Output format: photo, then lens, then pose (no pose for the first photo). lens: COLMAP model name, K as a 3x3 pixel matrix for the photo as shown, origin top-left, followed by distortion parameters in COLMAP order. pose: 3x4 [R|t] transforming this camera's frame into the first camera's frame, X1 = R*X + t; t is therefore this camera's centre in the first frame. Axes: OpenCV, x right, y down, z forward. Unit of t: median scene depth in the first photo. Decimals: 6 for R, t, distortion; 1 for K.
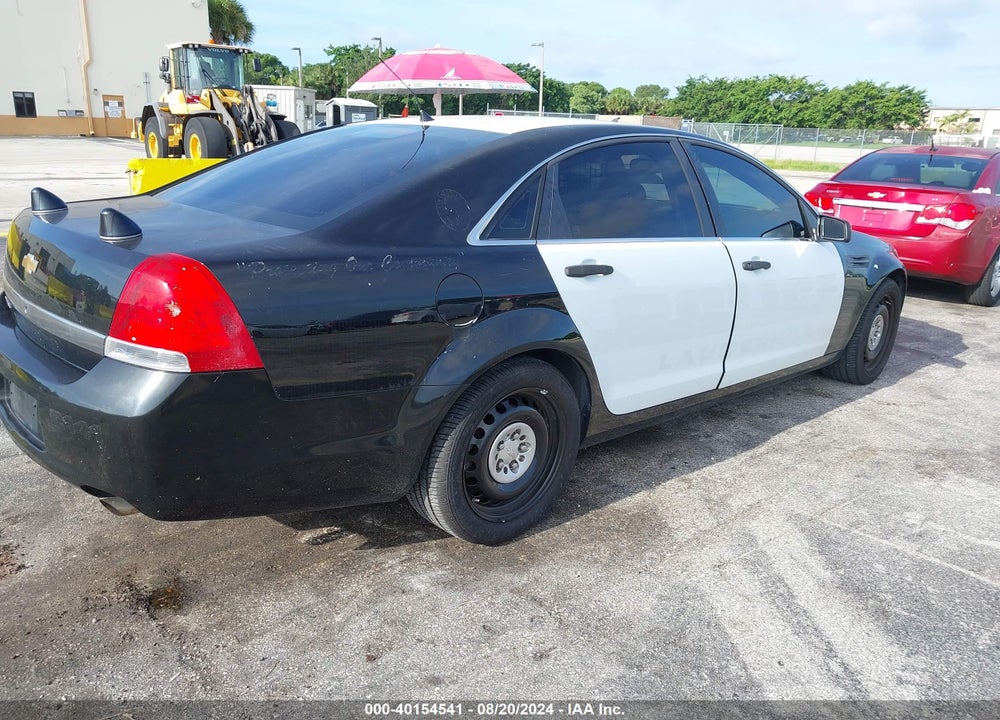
lens RADIAL K [[779.3, 0, 493.0], [0, 779.3, 366.2], [0, 0, 1]] dist [0.034480, -0.054906]
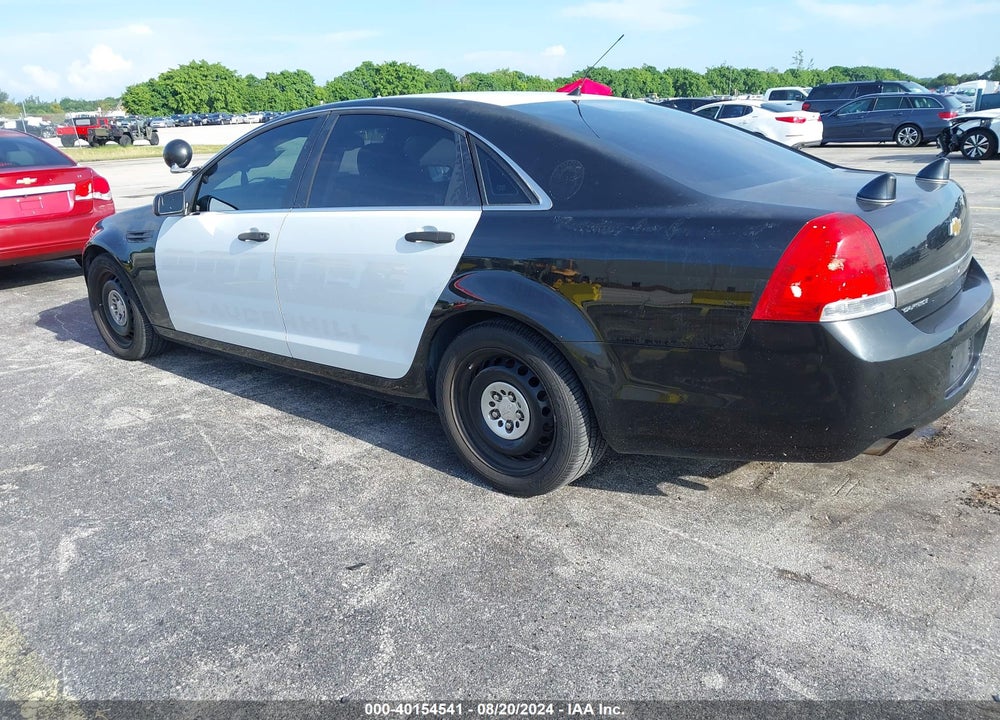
lens RADIAL K [[779.3, 0, 496.6], [0, 779.3, 370.1], [0, 0, 1]] dist [0.034480, -0.054906]
pose [[-0.110912, -0.341793, 0.933208, -1.052118], [0.317301, 0.877678, 0.359166, -0.361076], [-0.941817, 0.335944, 0.011106, 1.088085]]
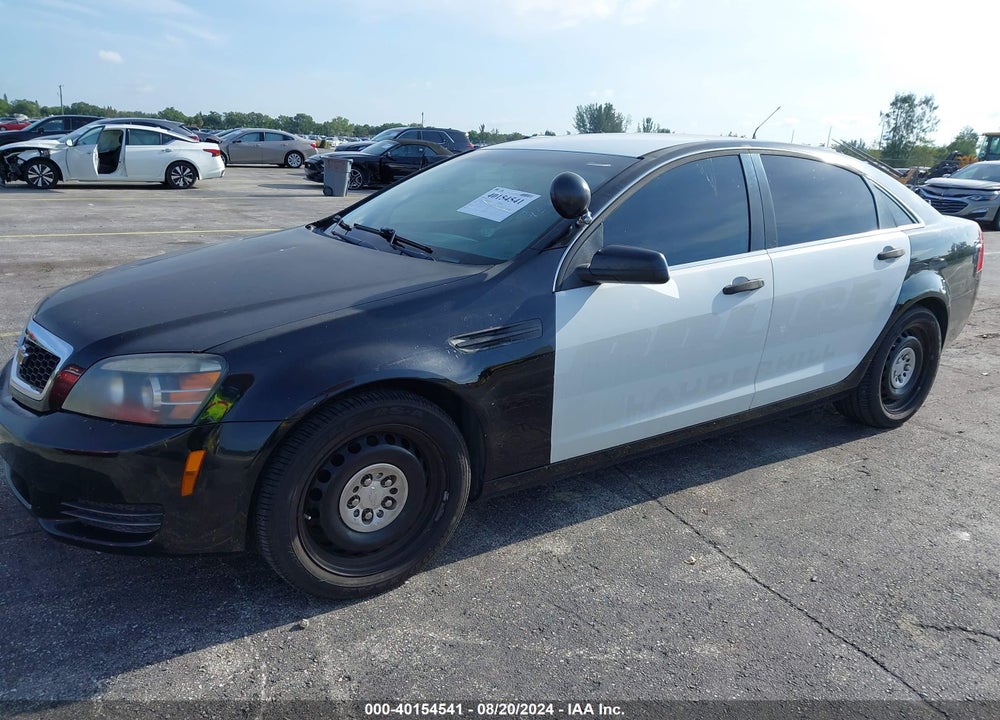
lens RADIAL K [[779.3, 0, 496.6], [0, 779.3, 367.8], [0, 0, 1]] dist [0.034480, -0.054906]
pose [[-0.985859, -0.115286, 0.121617, 0.121609], [-0.031258, 0.839518, 0.542432, -0.640404], [-0.164634, 0.530960, -0.831250, 2.153154]]
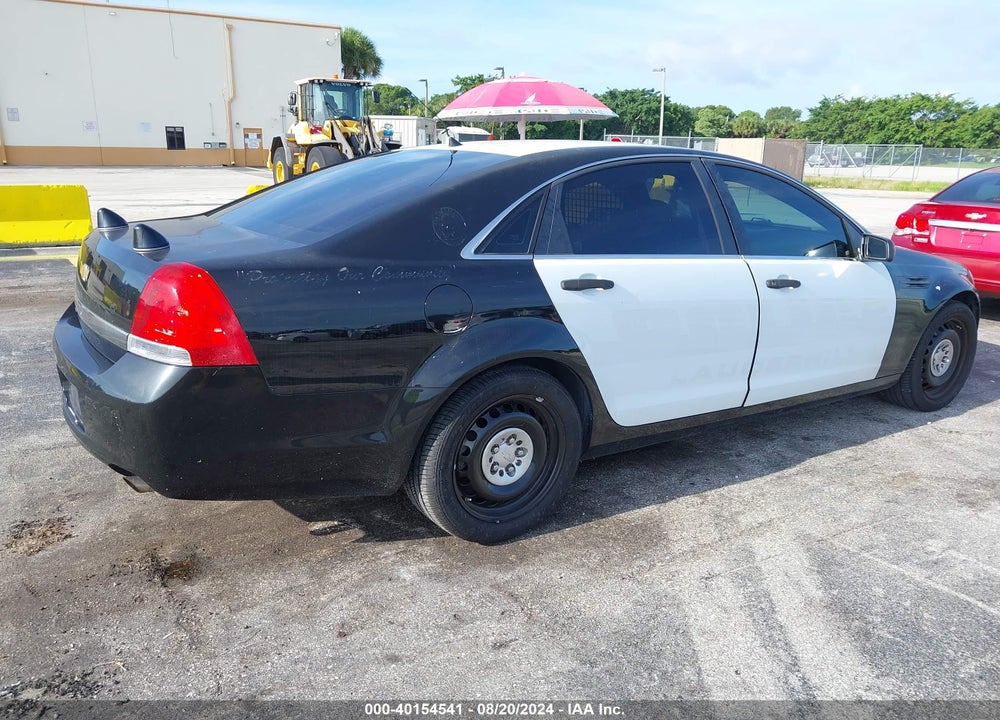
lens RADIAL K [[779.3, 0, 494.4], [0, 779.3, 360.5], [0, 0, 1]] dist [0.034480, -0.054906]
pose [[0.988608, 0.024631, -0.148484, 0.119731], [-0.030157, 0.998929, -0.035085, 0.014392], [0.147461, 0.039163, 0.988292, -0.033717]]
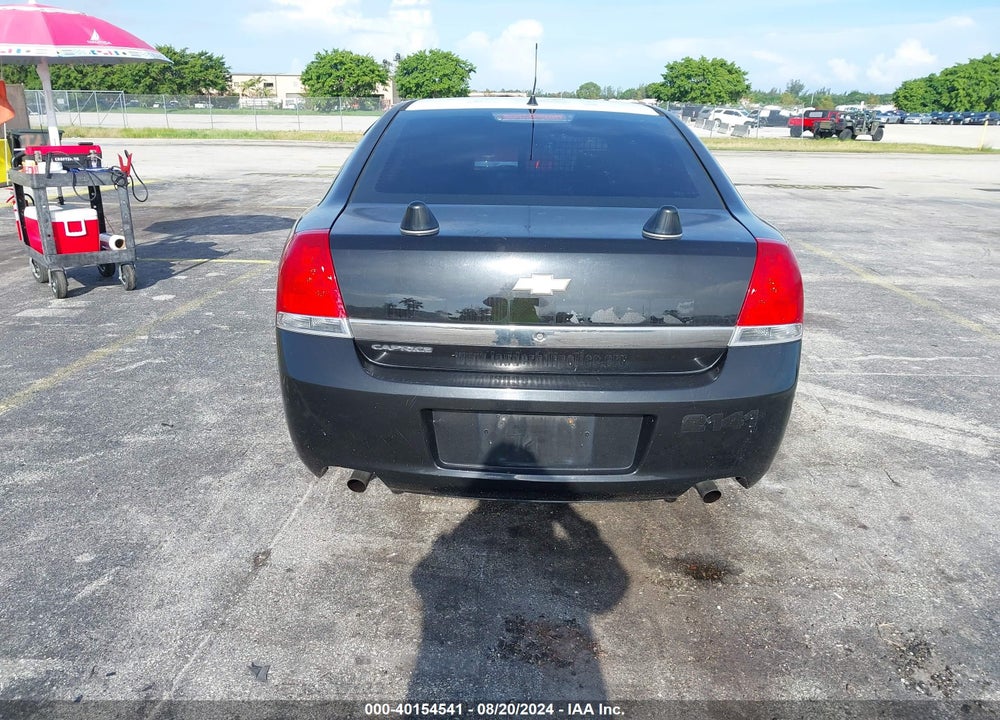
lens RADIAL K [[779.3, 0, 495.4], [0, 779.3, 360.9], [0, 0, 1]] dist [0.034480, -0.054906]
pose [[0.694075, -0.240827, 0.678426, -0.817440], [0.217704, 0.968477, 0.121063, -0.109029], [-0.686196, 0.063669, 0.724625, 0.267708]]
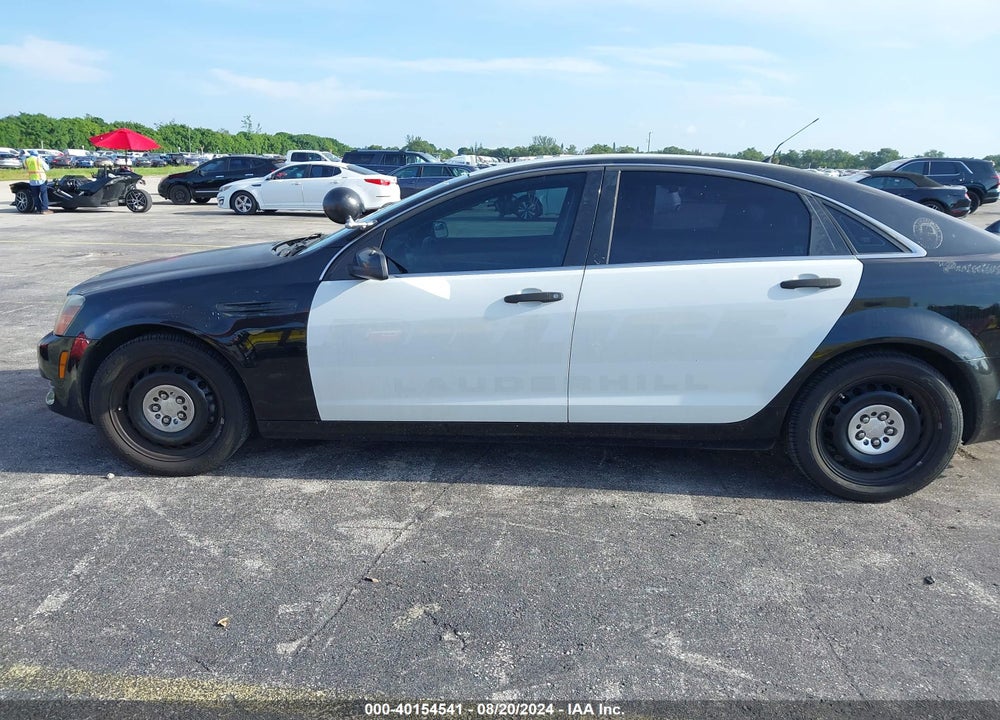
lens RADIAL K [[779.3, 0, 501.8], [0, 779.3, 366.8], [0, 0, 1]] dist [0.034480, -0.054906]
pose [[-0.676070, -0.227875, 0.700716, -0.657453], [0.174880, 0.874182, 0.453015, -0.594313], [-0.715784, 0.428811, -0.551158, 1.890985]]
